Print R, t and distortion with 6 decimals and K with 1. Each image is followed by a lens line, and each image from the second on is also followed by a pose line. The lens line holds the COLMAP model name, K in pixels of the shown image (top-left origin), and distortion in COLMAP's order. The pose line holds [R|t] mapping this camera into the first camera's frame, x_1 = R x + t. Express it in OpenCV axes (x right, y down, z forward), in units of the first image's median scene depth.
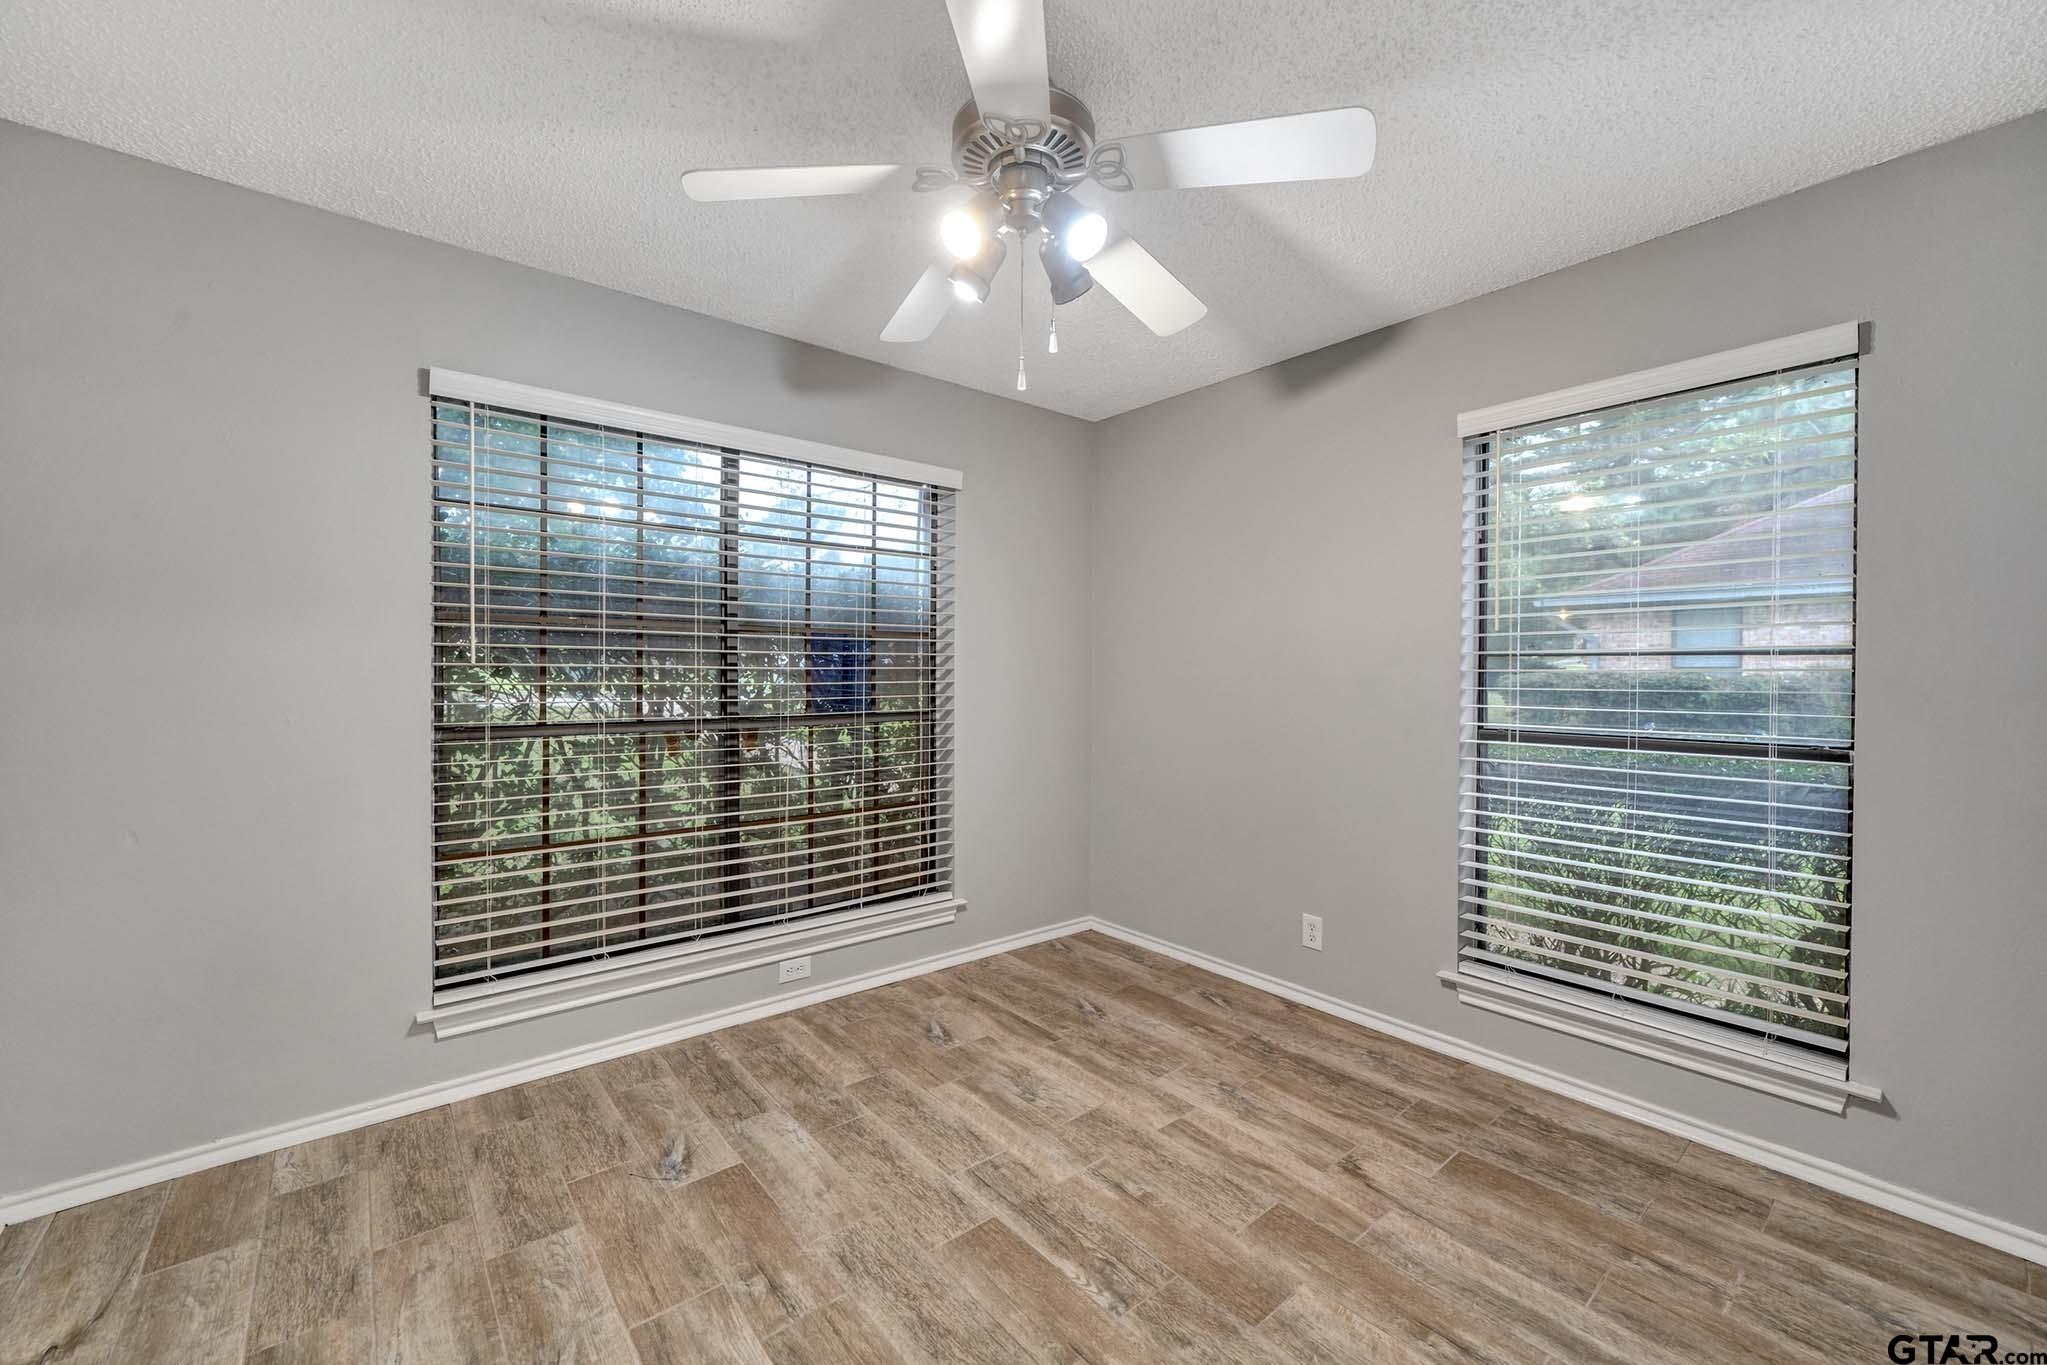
lens RADIAL K [[823.6, 0, 1013.7], [0, 823.6, 675.2], [0, 0, 1]] dist [0.004458, 0.000658]
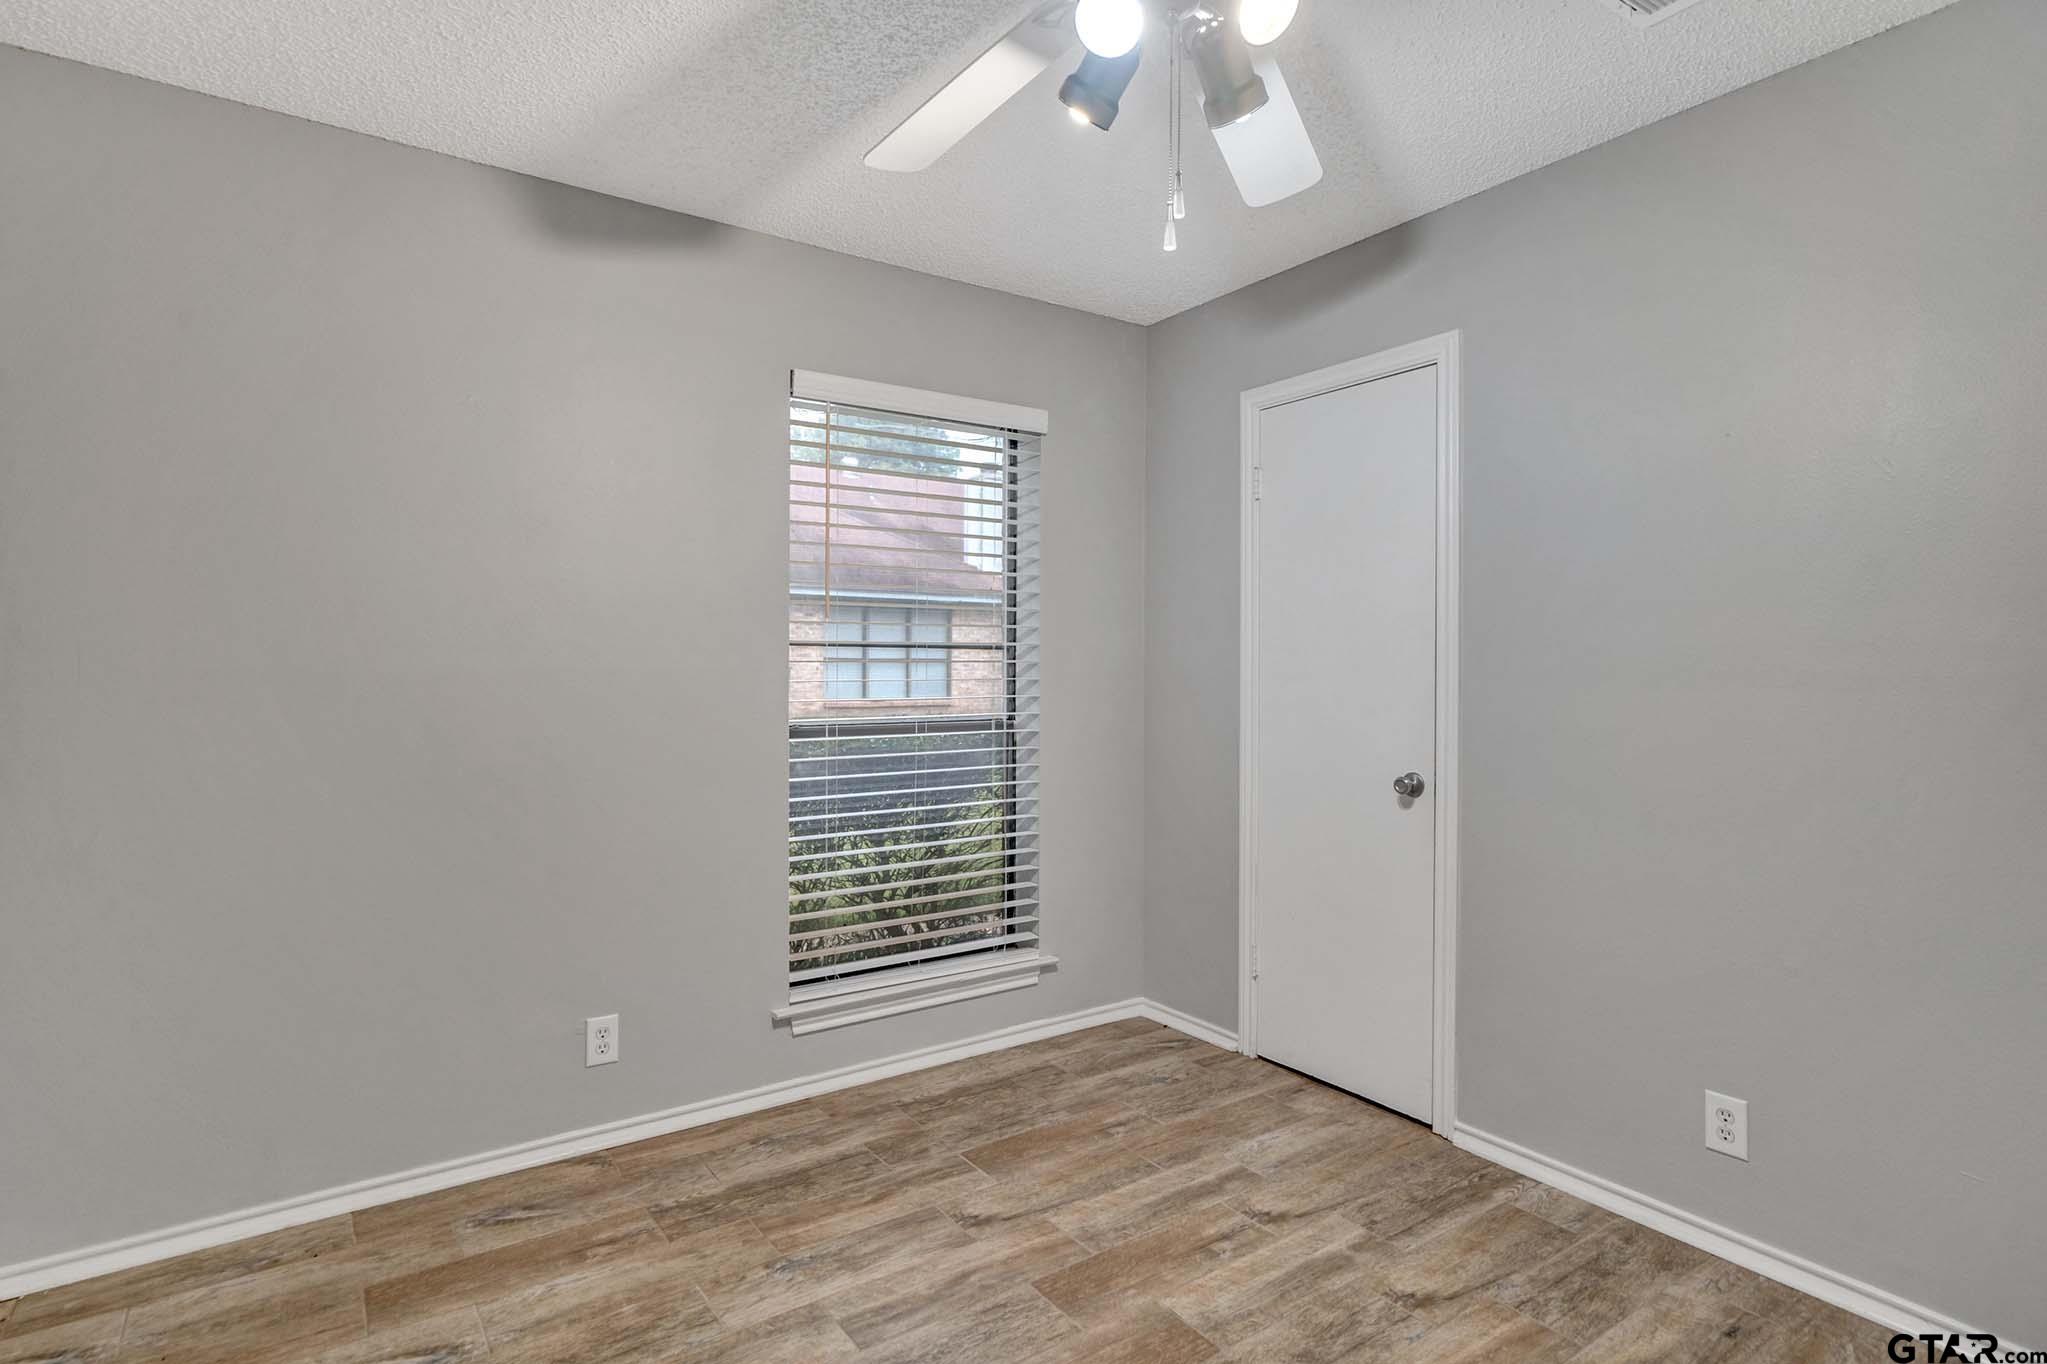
lens RADIAL K [[1041.7, 0, 1020.9], [0, 1041.7, 674.0], [0, 0, 1]] dist [0.012573, 0.000191]
pose [[0.069746, -0.010870, 0.997506, -0.637409], [-0.003112, 0.999933, 0.011114, -0.005173], [-0.997560, -0.003880, 0.069708, 0.789045]]
